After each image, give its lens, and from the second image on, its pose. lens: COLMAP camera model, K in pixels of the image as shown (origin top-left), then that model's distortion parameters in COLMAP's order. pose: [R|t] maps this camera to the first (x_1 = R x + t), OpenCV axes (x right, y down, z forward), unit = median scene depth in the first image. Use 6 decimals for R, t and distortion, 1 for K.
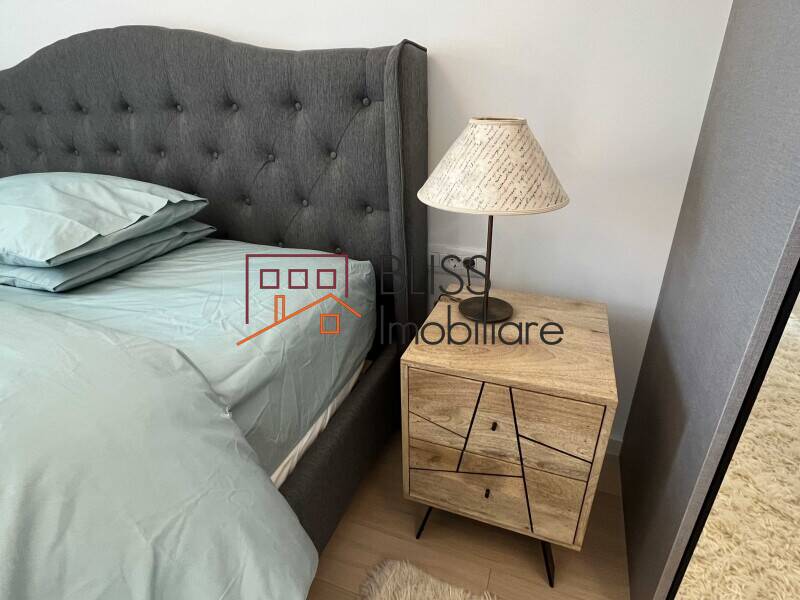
lens RADIAL K [[428.2, 0, 407.0], [0, 428.2, 300.5], [0, 0, 1]] dist [-0.000280, -0.001373]
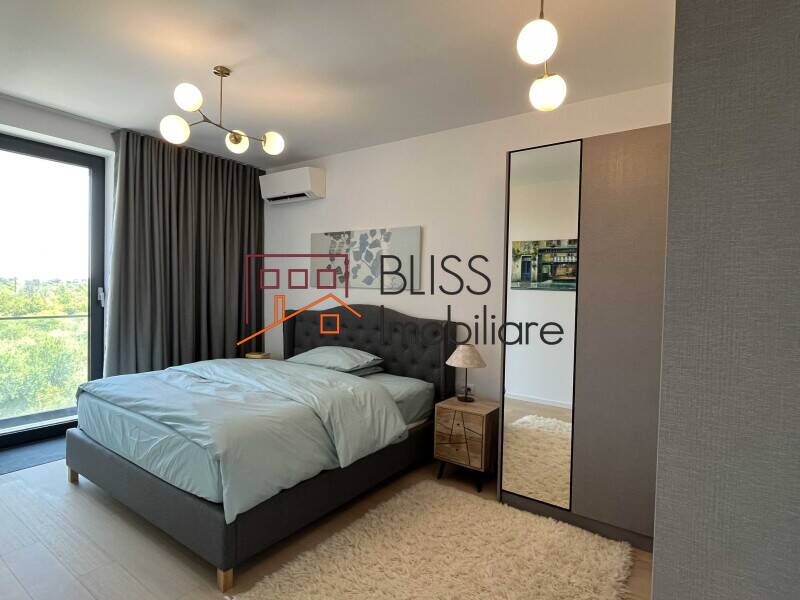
lens RADIAL K [[428.2, 0, 401.8], [0, 428.2, 298.6], [0, 0, 1]] dist [-0.000280, -0.001373]
pose [[0.967394, 0.051624, -0.247958, 0.438373], [-0.148205, 0.909278, -0.388907, 0.602742], [0.205386, 0.412975, 0.887281, -2.079109]]
